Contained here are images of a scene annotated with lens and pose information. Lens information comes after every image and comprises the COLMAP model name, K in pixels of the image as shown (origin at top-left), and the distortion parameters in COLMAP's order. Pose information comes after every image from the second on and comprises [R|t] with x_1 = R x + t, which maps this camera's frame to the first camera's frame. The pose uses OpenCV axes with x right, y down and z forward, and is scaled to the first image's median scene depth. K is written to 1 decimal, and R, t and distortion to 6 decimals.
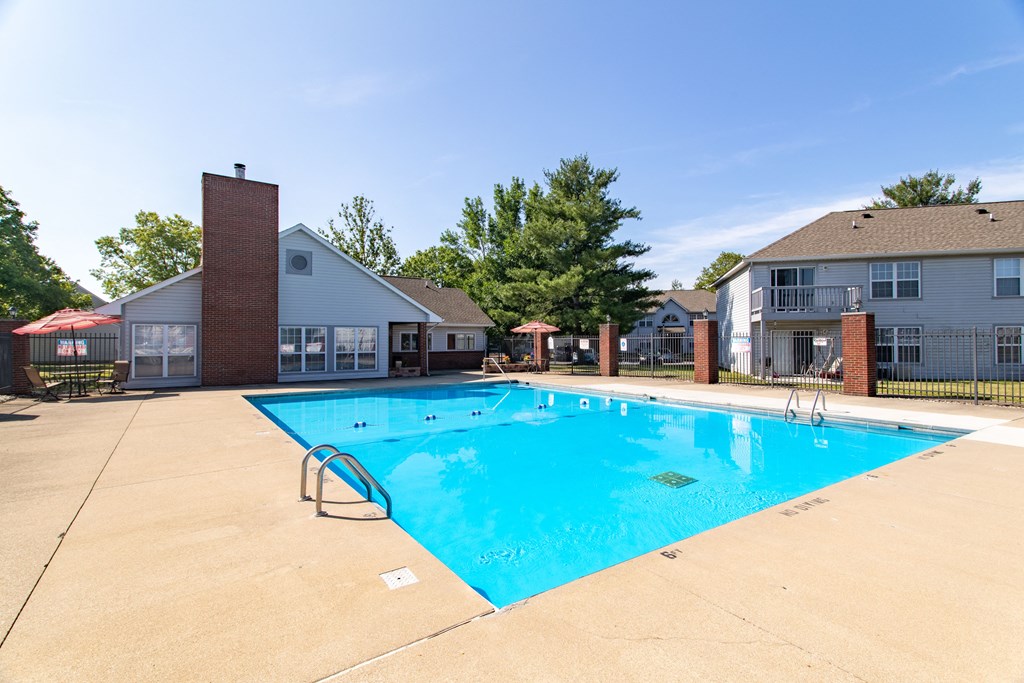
lens RADIAL K [[507.1, 0, 487.0], [0, 507.1, 343.4], [0, 0, 1]] dist [0.002501, 0.000908]
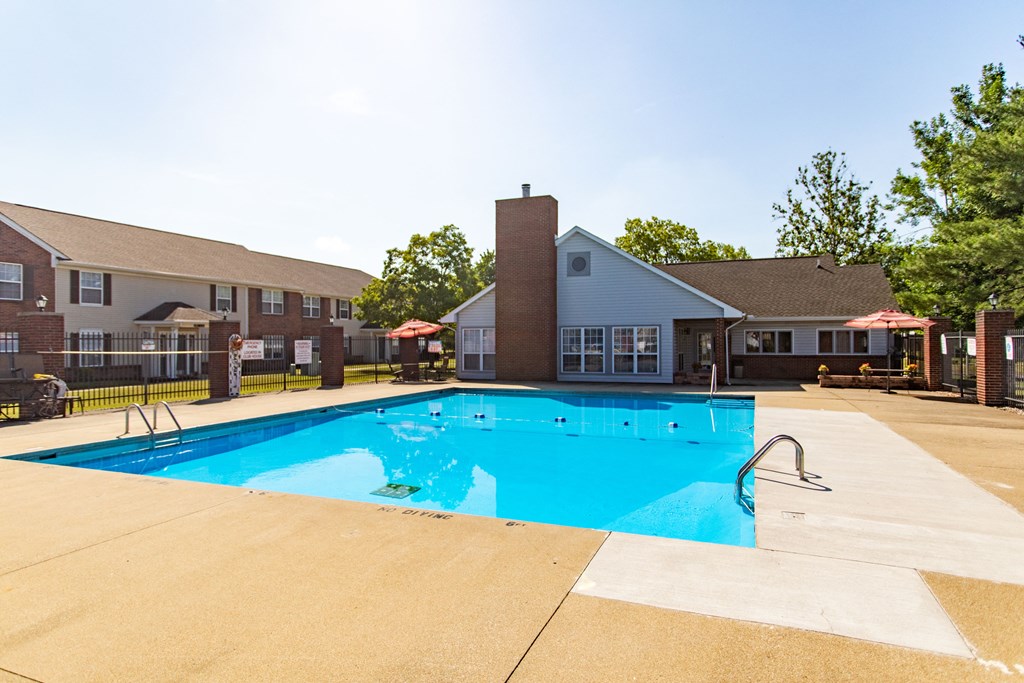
lens RADIAL K [[610.1, 0, 508.4], [0, 610.1, 340.8], [0, 0, 1]] dist [-0.003275, 0.001361]
pose [[0.530219, -0.001280, -0.847860, 0.534792], [-0.001367, 0.999996, -0.002364, -0.002976], [0.847860, 0.002413, 0.530215, 0.210949]]
